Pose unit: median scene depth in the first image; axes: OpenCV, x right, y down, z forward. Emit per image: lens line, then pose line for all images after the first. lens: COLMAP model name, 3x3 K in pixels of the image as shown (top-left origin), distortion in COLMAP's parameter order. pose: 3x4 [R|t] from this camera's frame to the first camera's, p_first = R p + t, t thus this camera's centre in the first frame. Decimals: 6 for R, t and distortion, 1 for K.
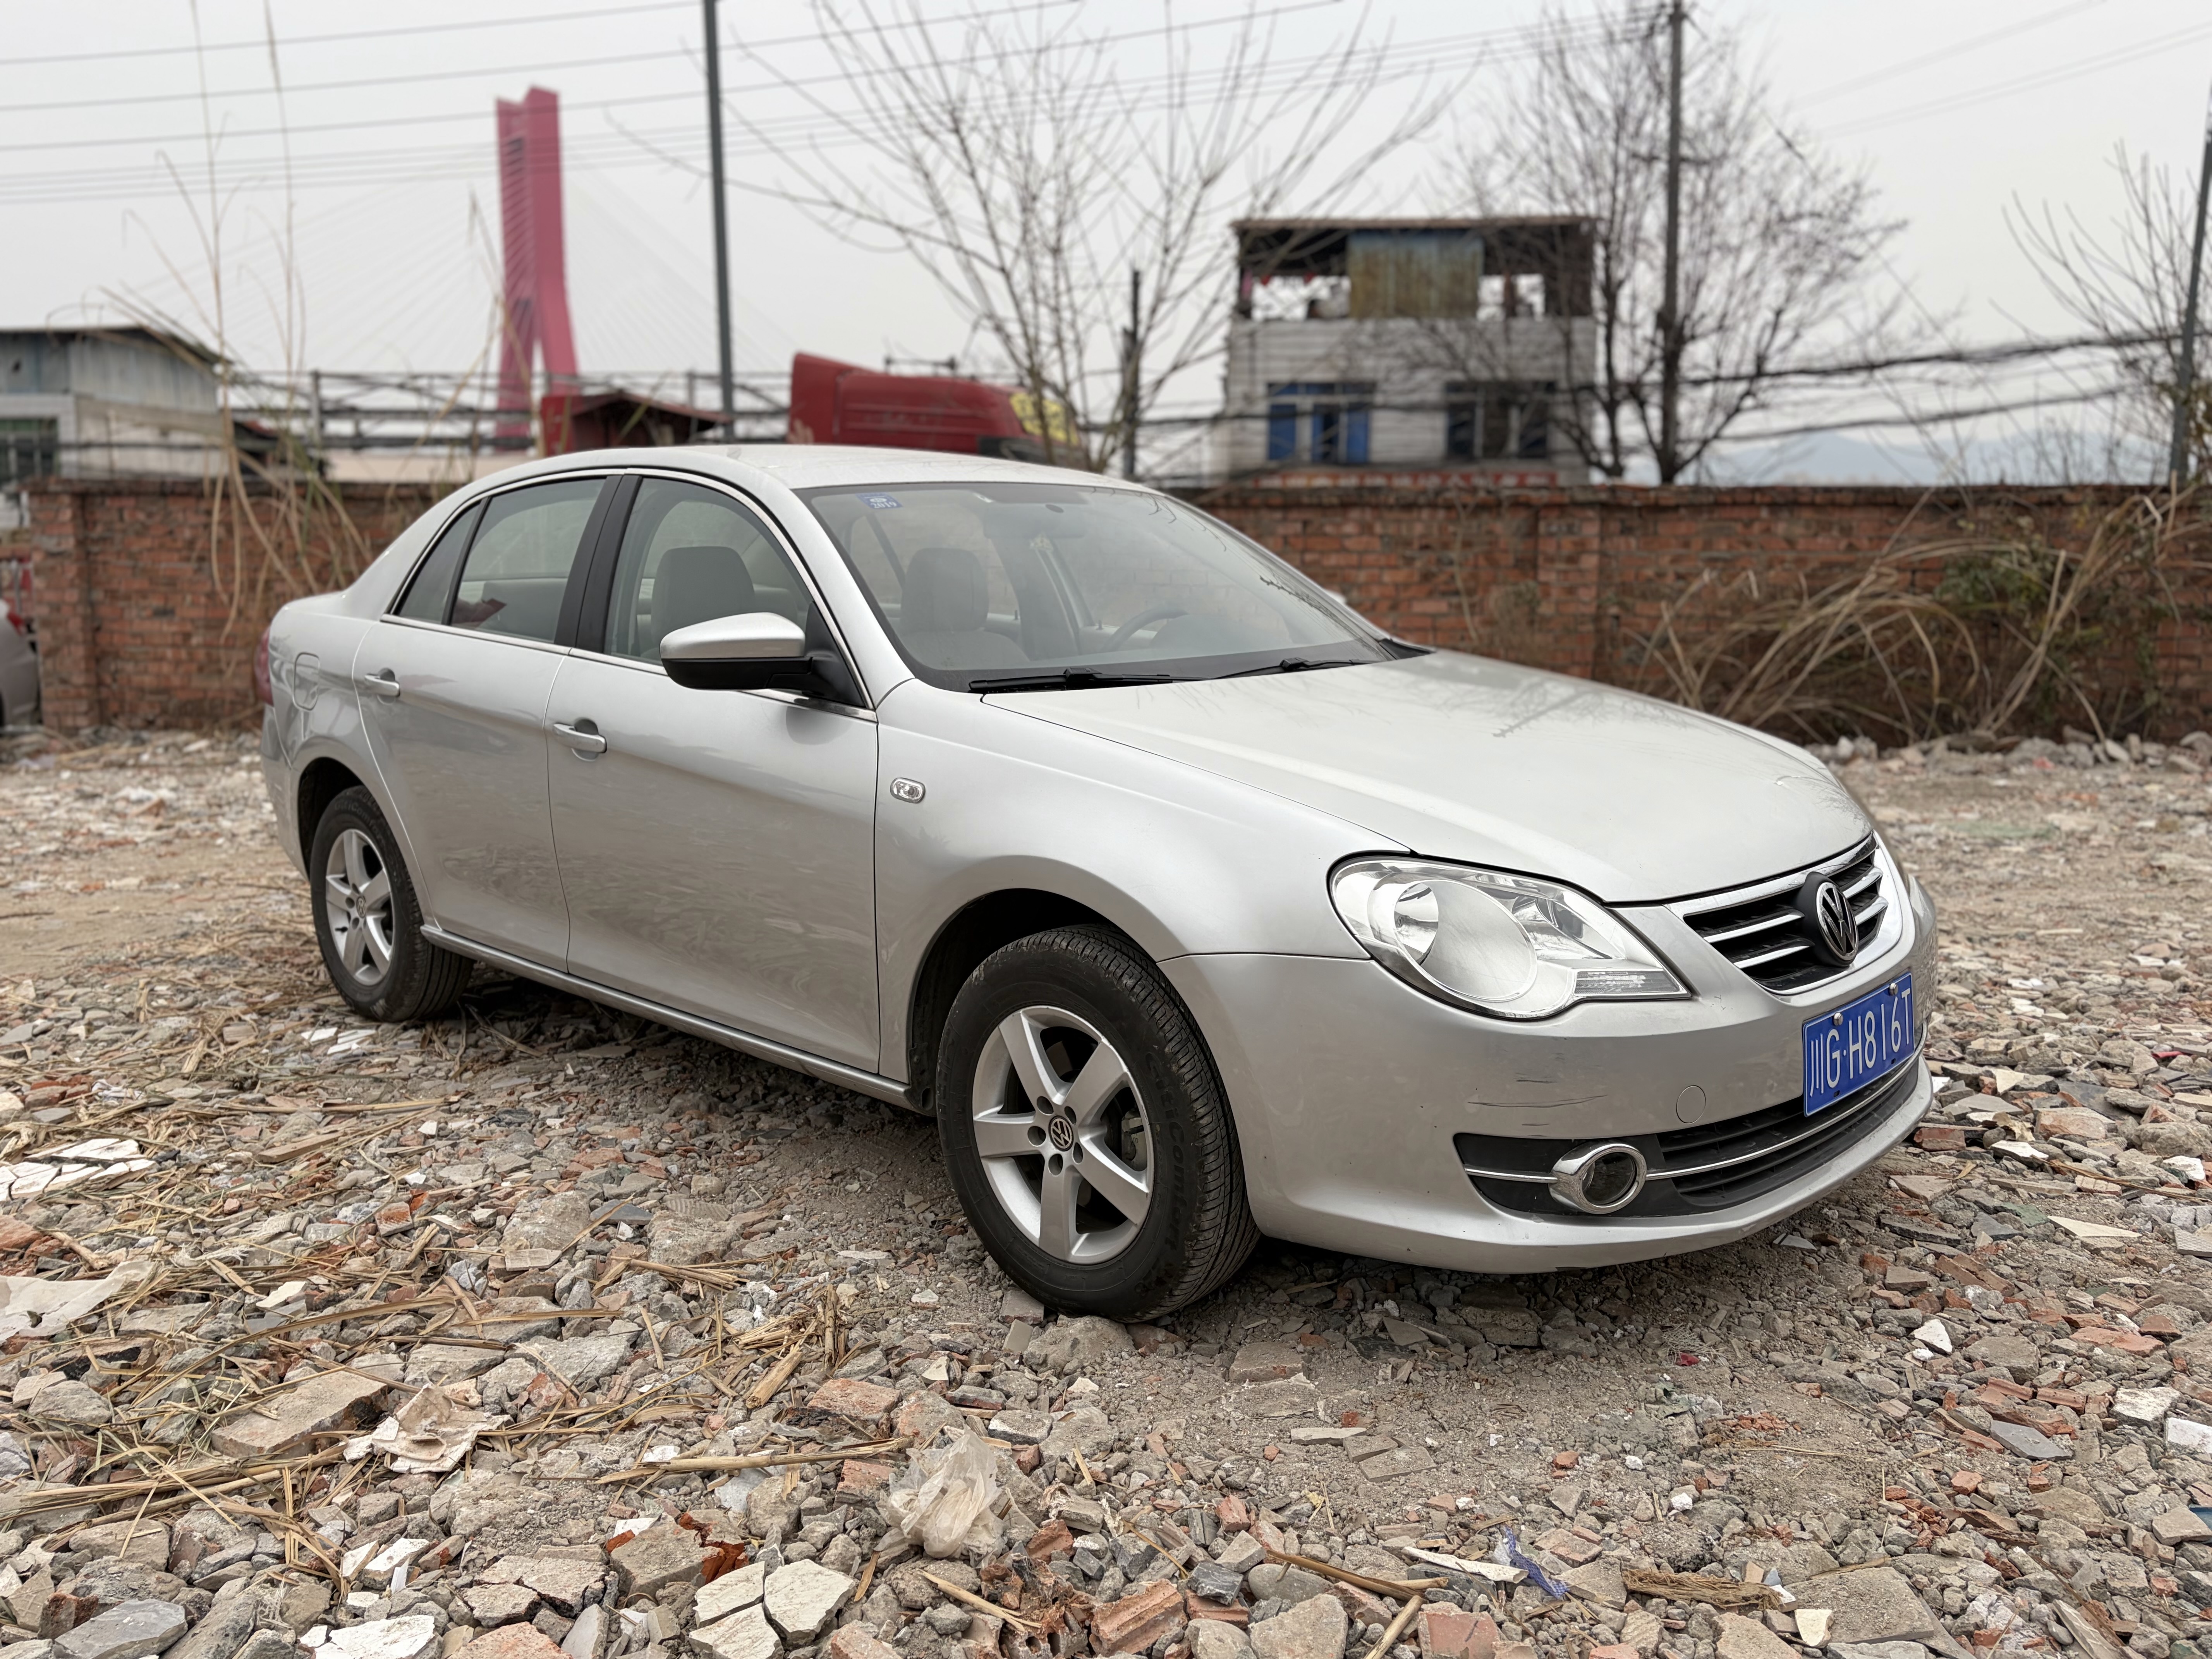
lens RADIAL K [[1779.3, 0, 1106.0], [0, 1779.3, 829.5], [0, 0, 1]] dist [0.066584, -0.070209]
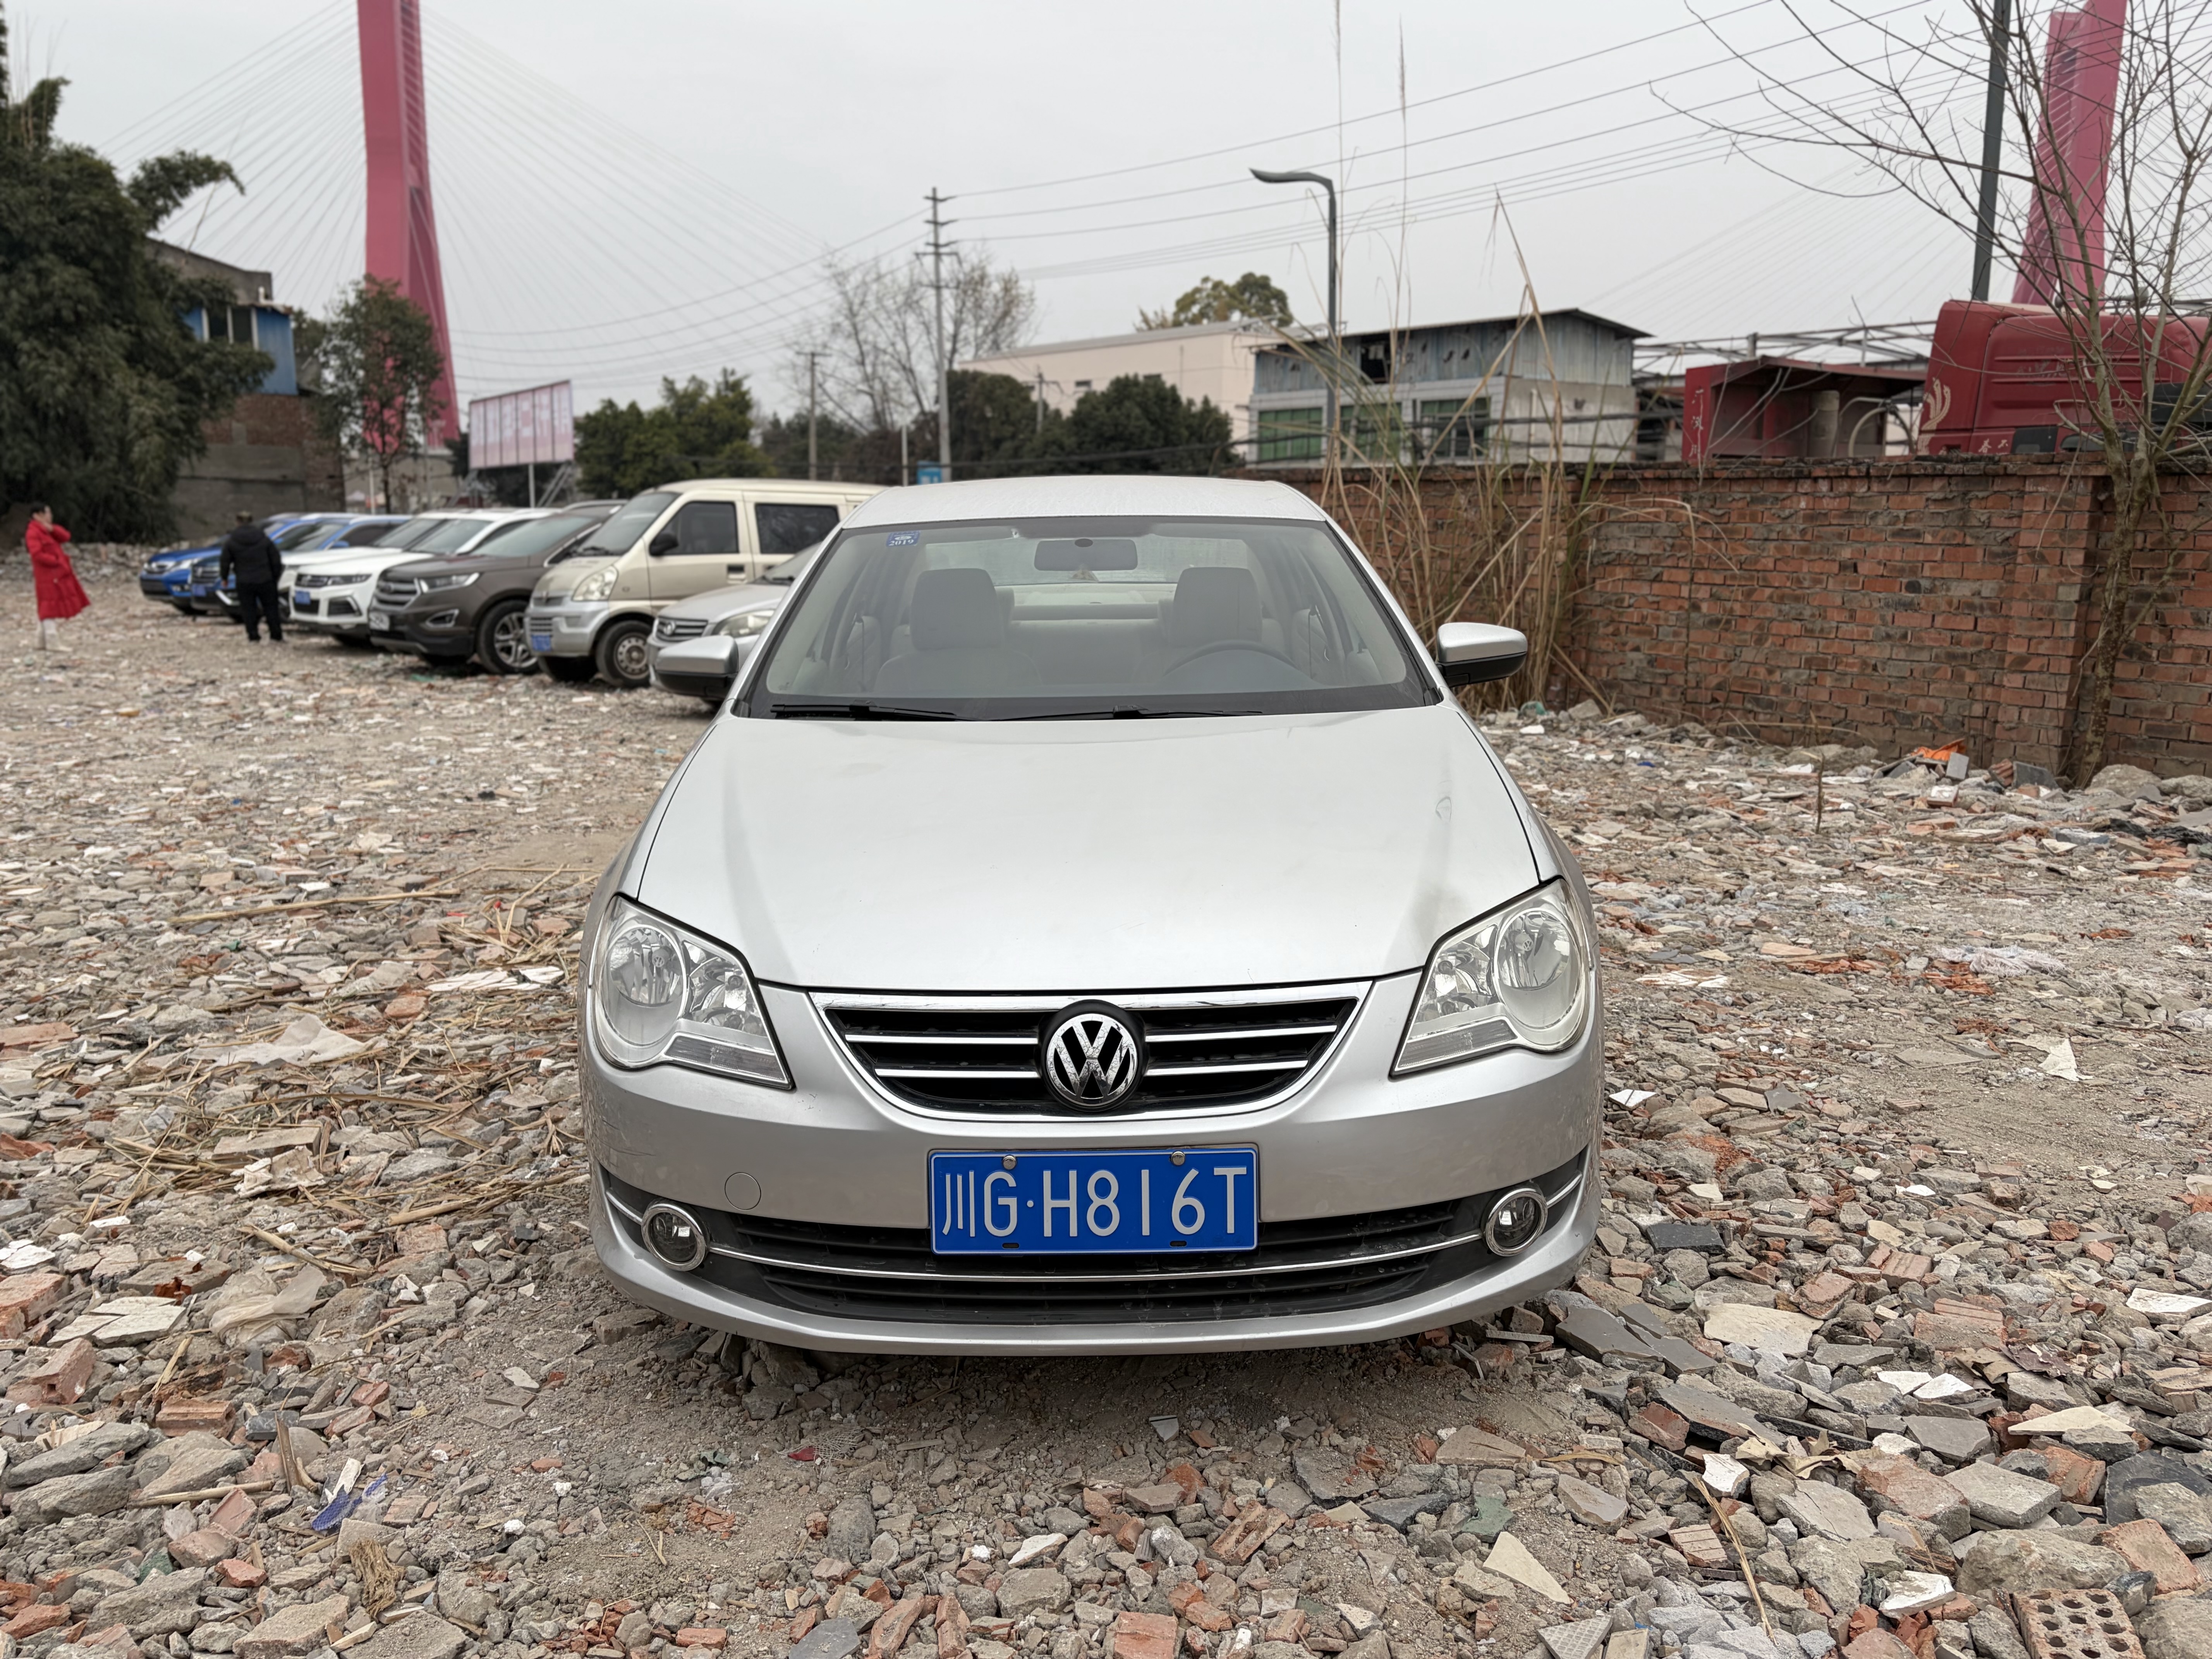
lens RADIAL K [[1772.0, 0, 1106.0], [0, 1772.0, 829.5], [0, 0, 1]] dist [0.122775, -0.231275]
pose [[0.682124, 0.128860, -0.719793, 0.915831], [-0.108612, 0.991286, 0.074536, -0.113180], [0.723126, 0.027335, 0.690175, 0.360772]]
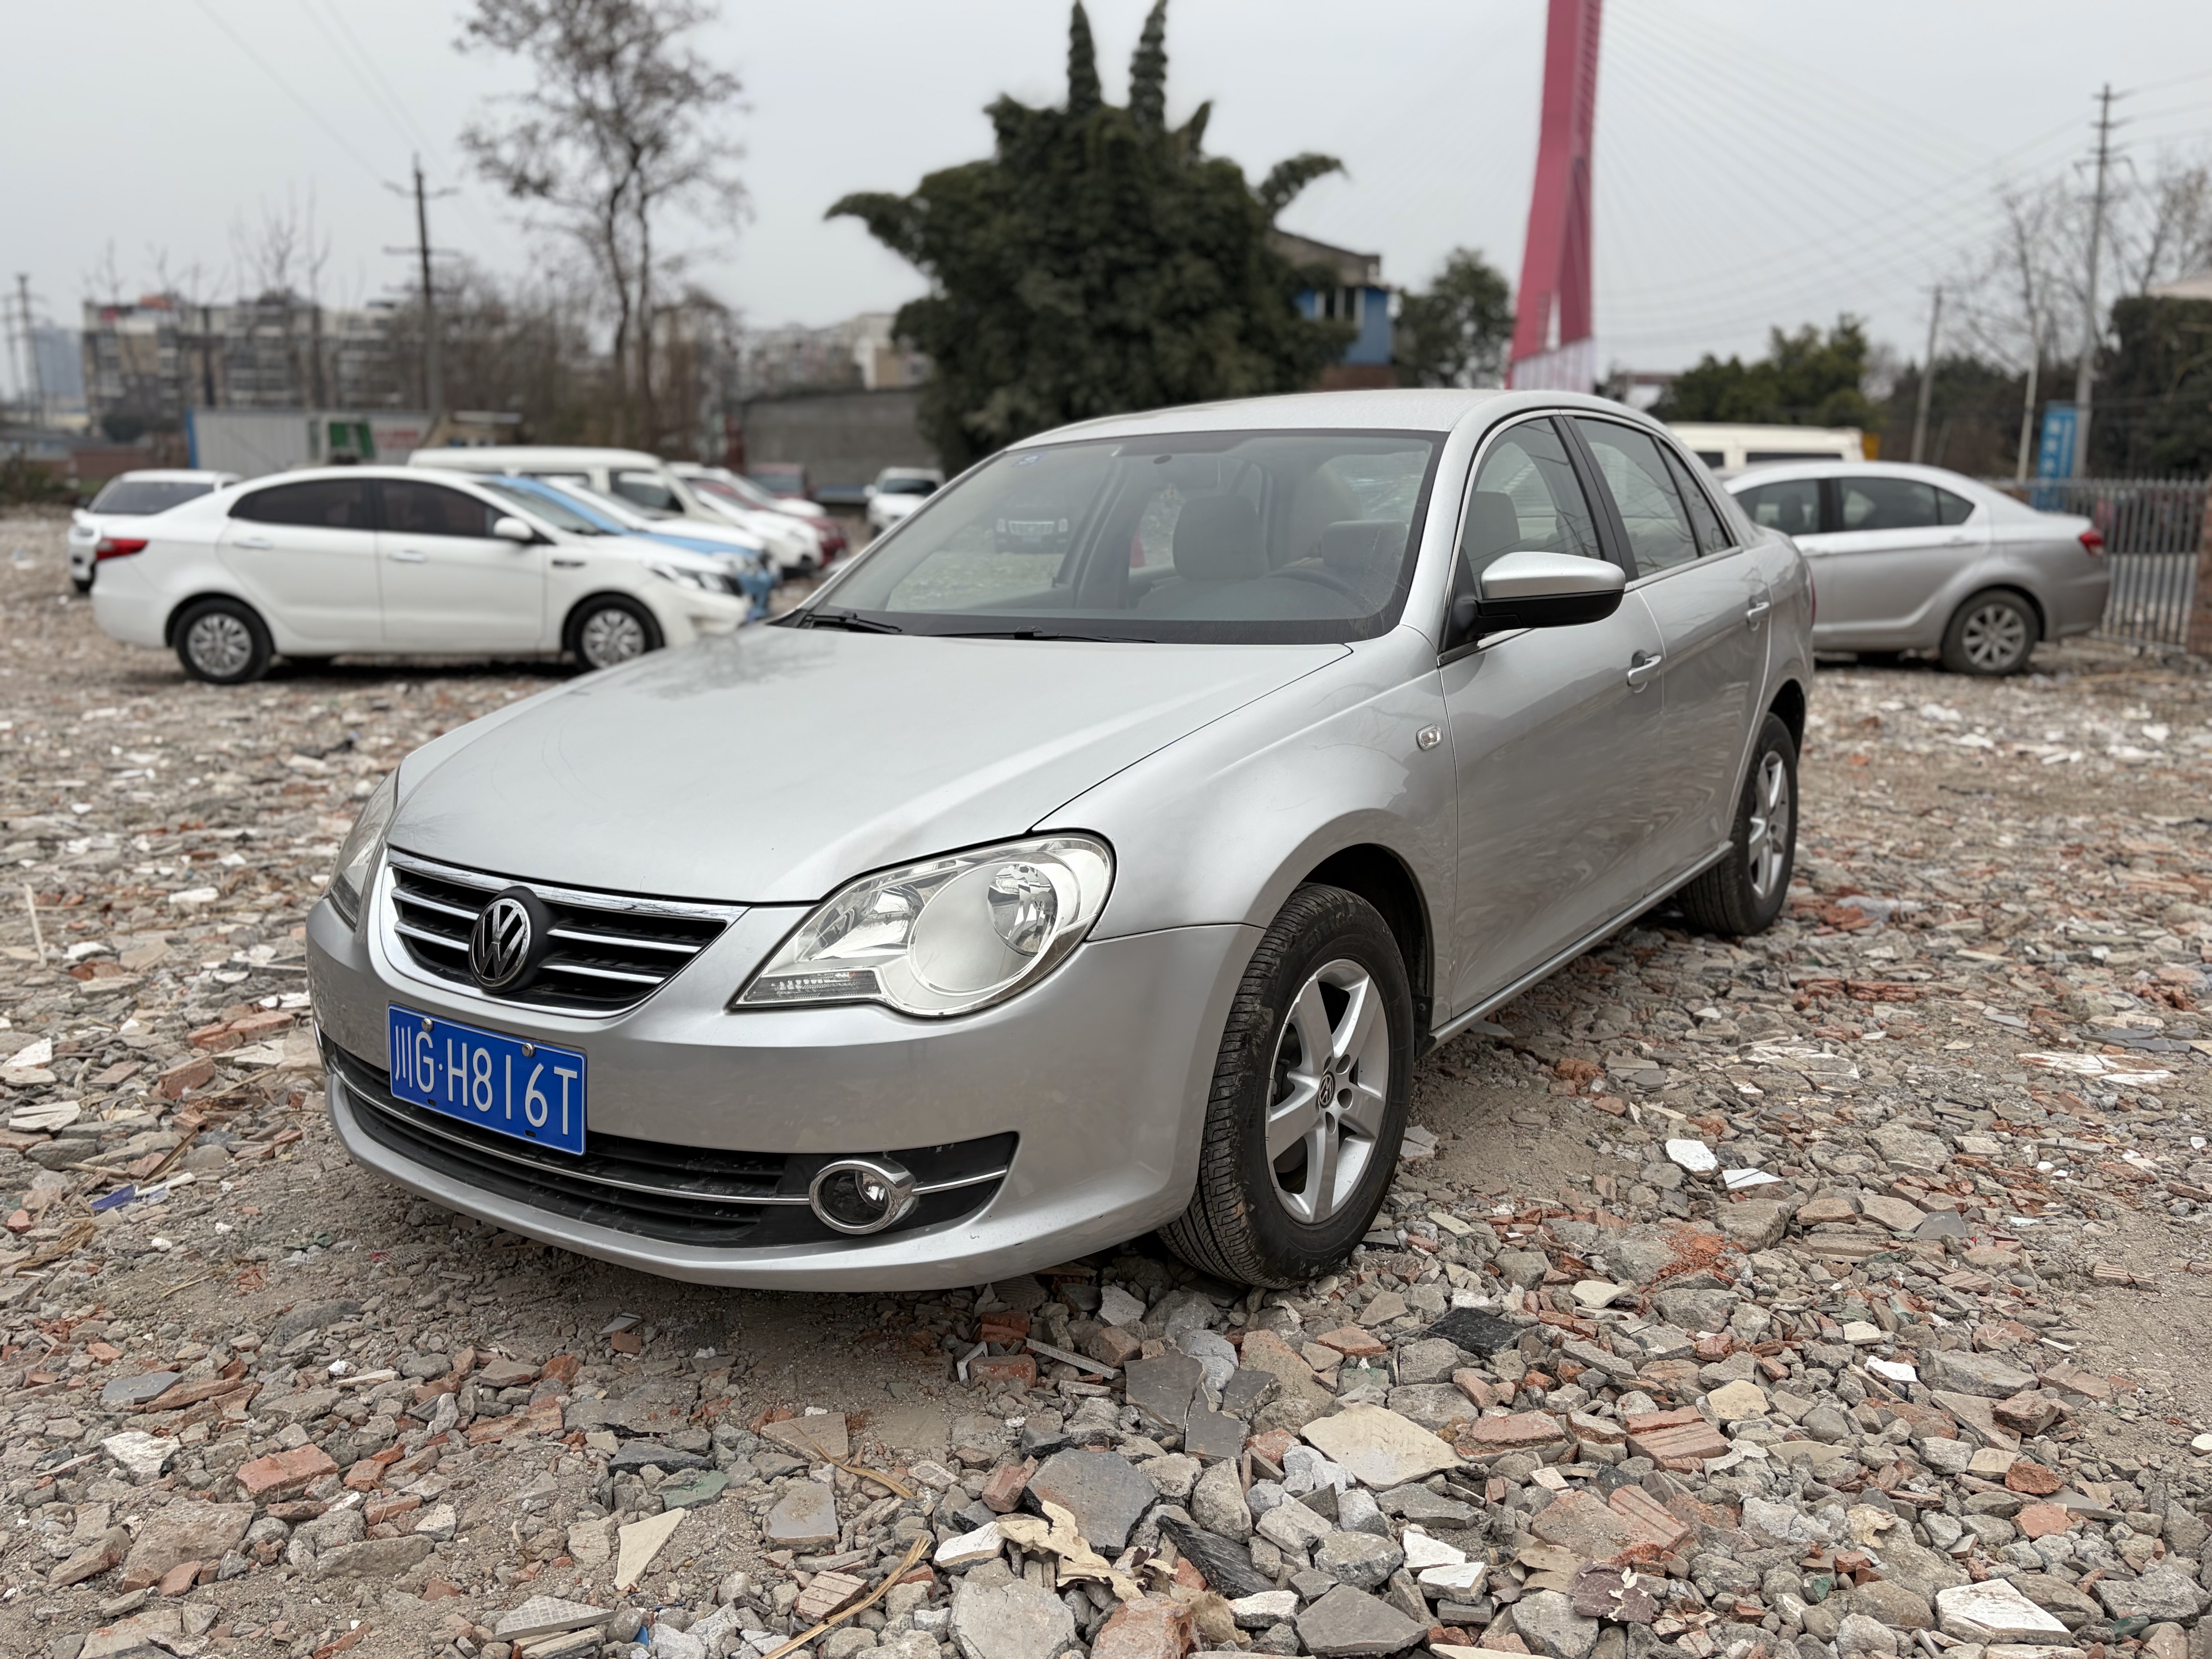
lens RADIAL K [[1779.3, 0, 1106.0], [0, 1779.3, 829.5], [0, 0, 1]] dist [0.066584, -0.070209]
pose [[0.114525, 0.190504, -0.974983, 1.169431], [-0.139693, 0.974777, 0.174055, -0.181439], [0.983550, 0.116265, 0.138249, 1.045964]]
